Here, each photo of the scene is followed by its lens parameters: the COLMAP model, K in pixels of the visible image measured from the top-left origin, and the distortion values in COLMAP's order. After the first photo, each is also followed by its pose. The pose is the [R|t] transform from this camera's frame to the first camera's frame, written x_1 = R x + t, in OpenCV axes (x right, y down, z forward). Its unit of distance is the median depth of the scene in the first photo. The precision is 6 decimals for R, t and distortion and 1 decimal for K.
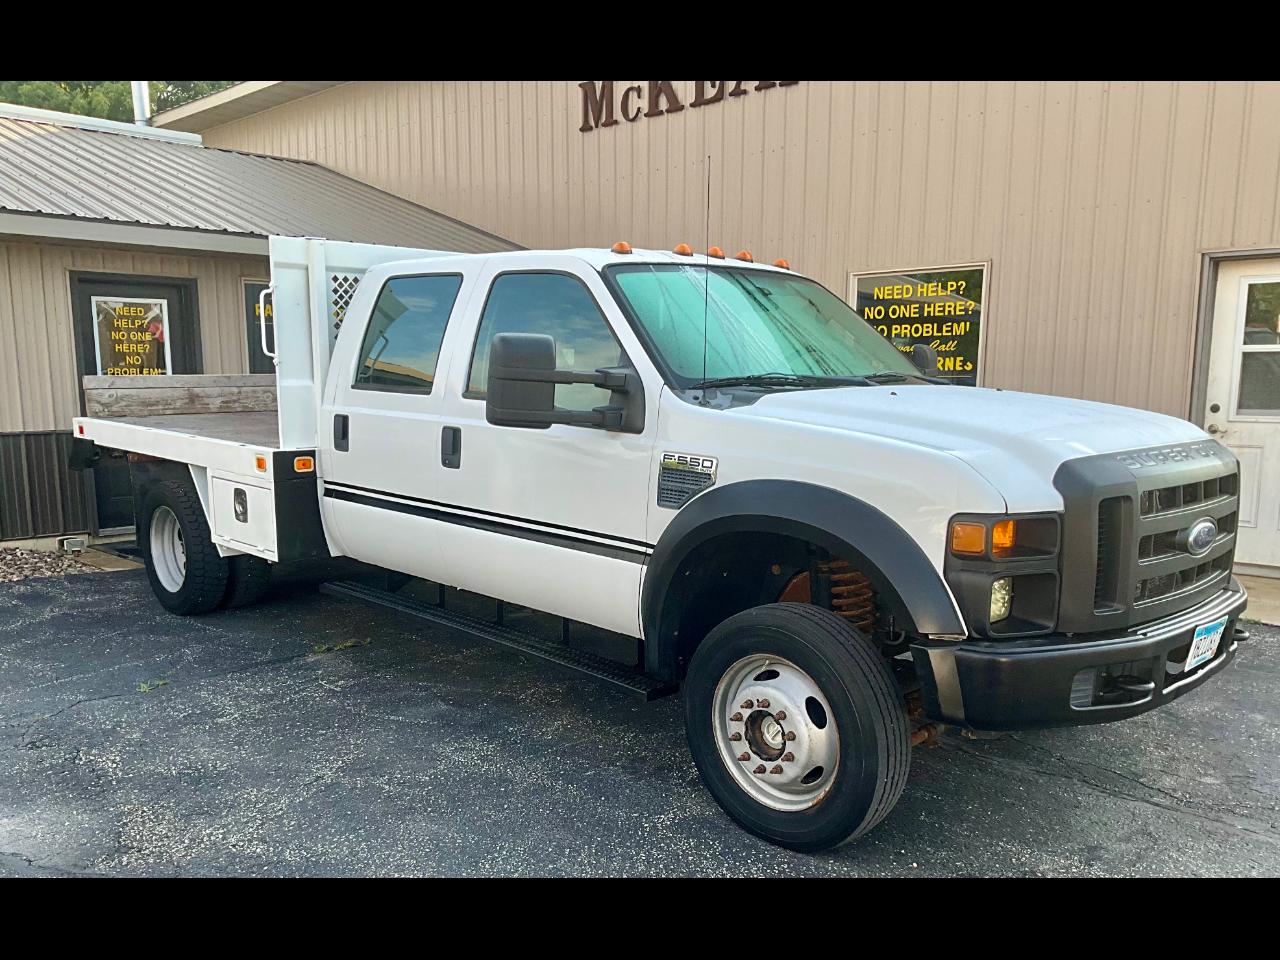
lens RADIAL K [[1136.8, 0, 654.3], [0, 1136.8, 558.7], [0, 0, 1]] dist [0.061858, -0.212233]
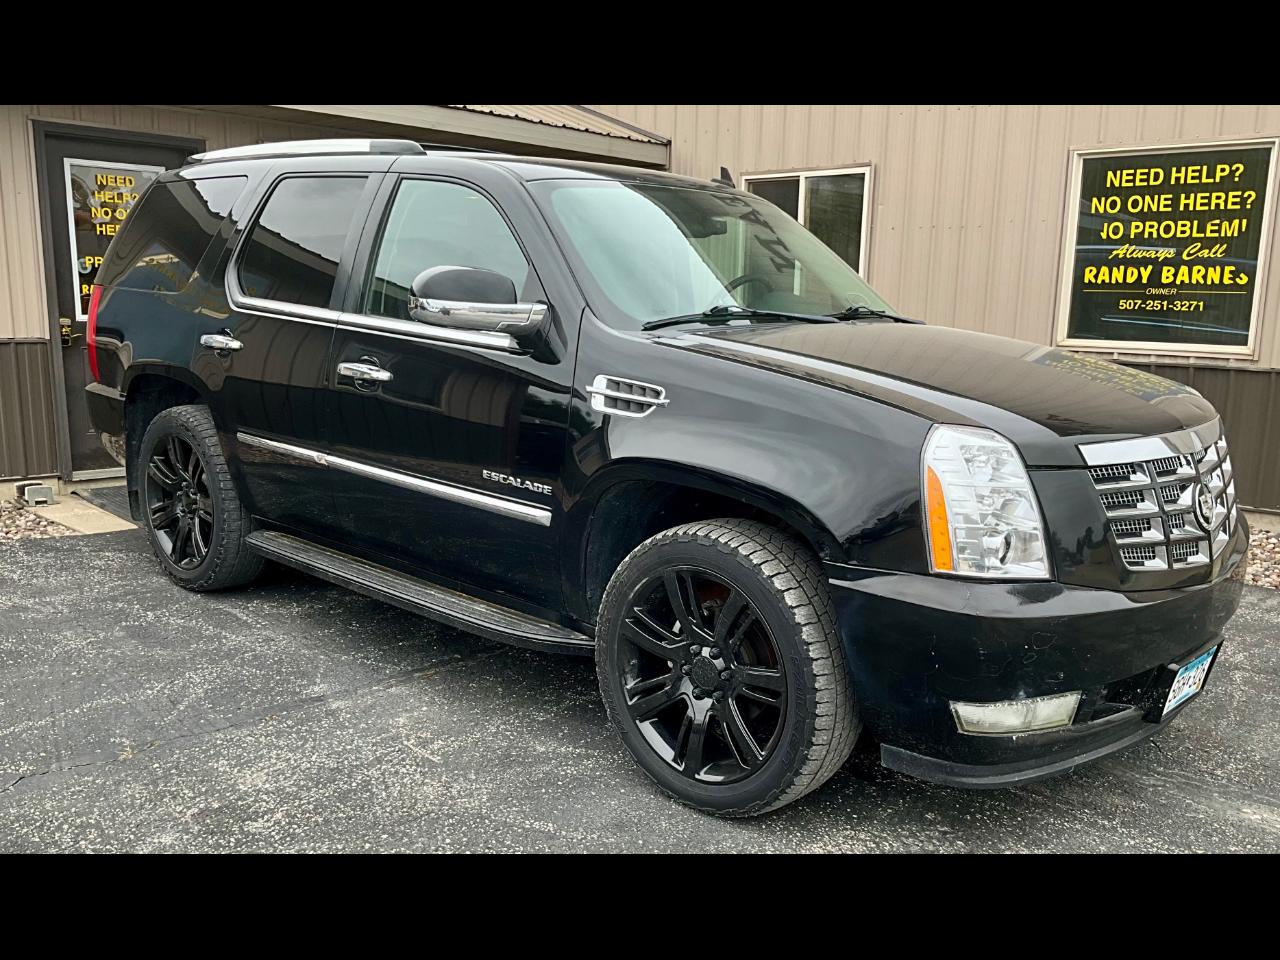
lens RADIAL K [[1211.7, 0, 686.6], [0, 1211.7, 535.3], [0, 0, 1]] dist [0.049663, -0.159406]
pose [[0.999766, 0.021079, 0.004958, -0.087515], [-0.021242, 0.999144, 0.035509, -0.021603], [-0.004205, -0.035606, 0.999357, 0.201523]]
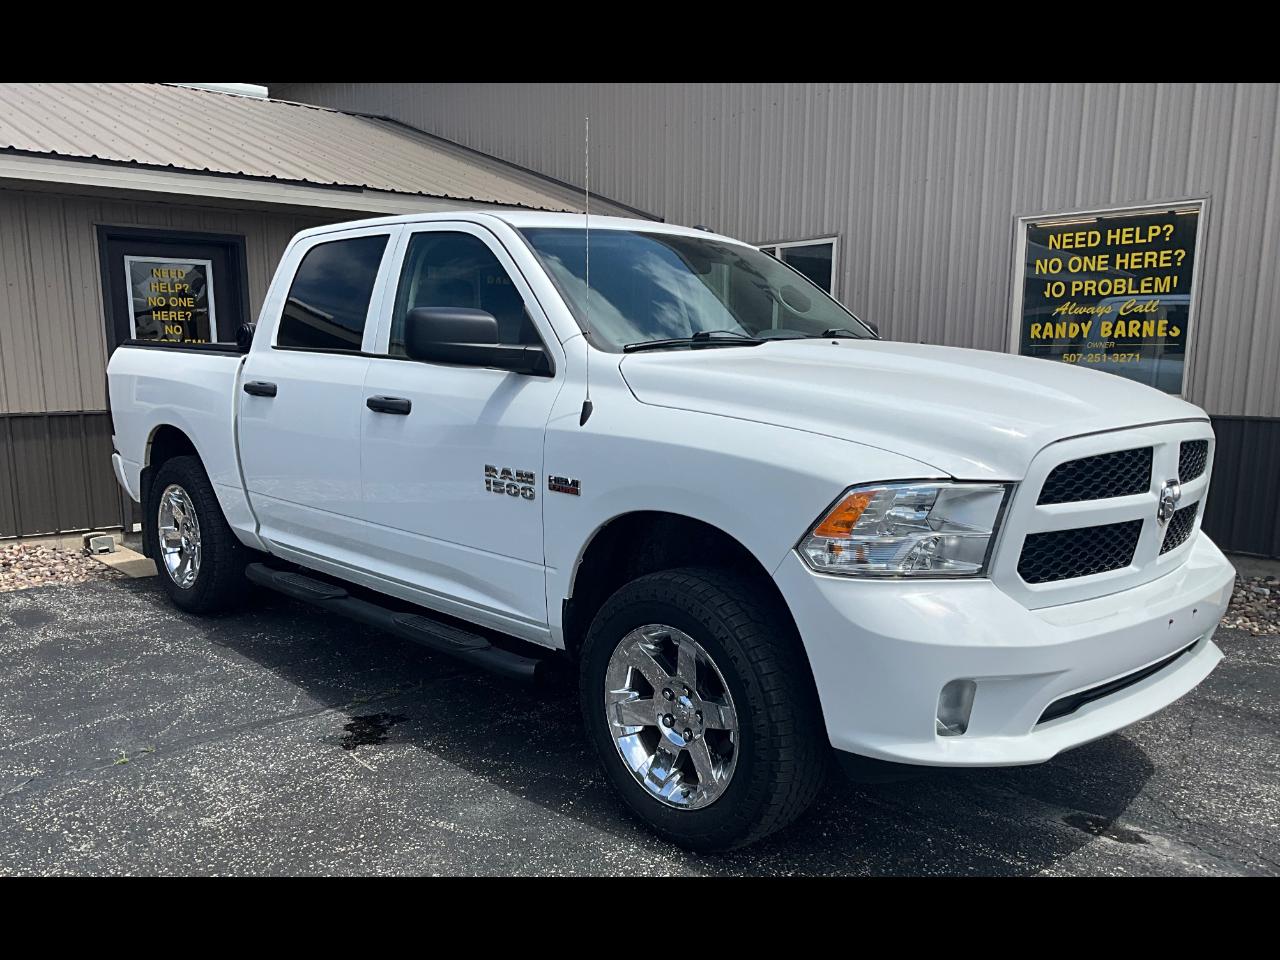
lens RADIAL K [[1125.3, 0, 628.6], [0, 1125.3, 556.2], [0, 0, 1]] dist [0.045644, -0.138070]
pose [[0.995601, 0.012915, -0.092797, -0.028710], [-0.011139, 0.999745, 0.019629, -0.023121], [0.093027, -0.018509, 0.995492, 0.177811]]
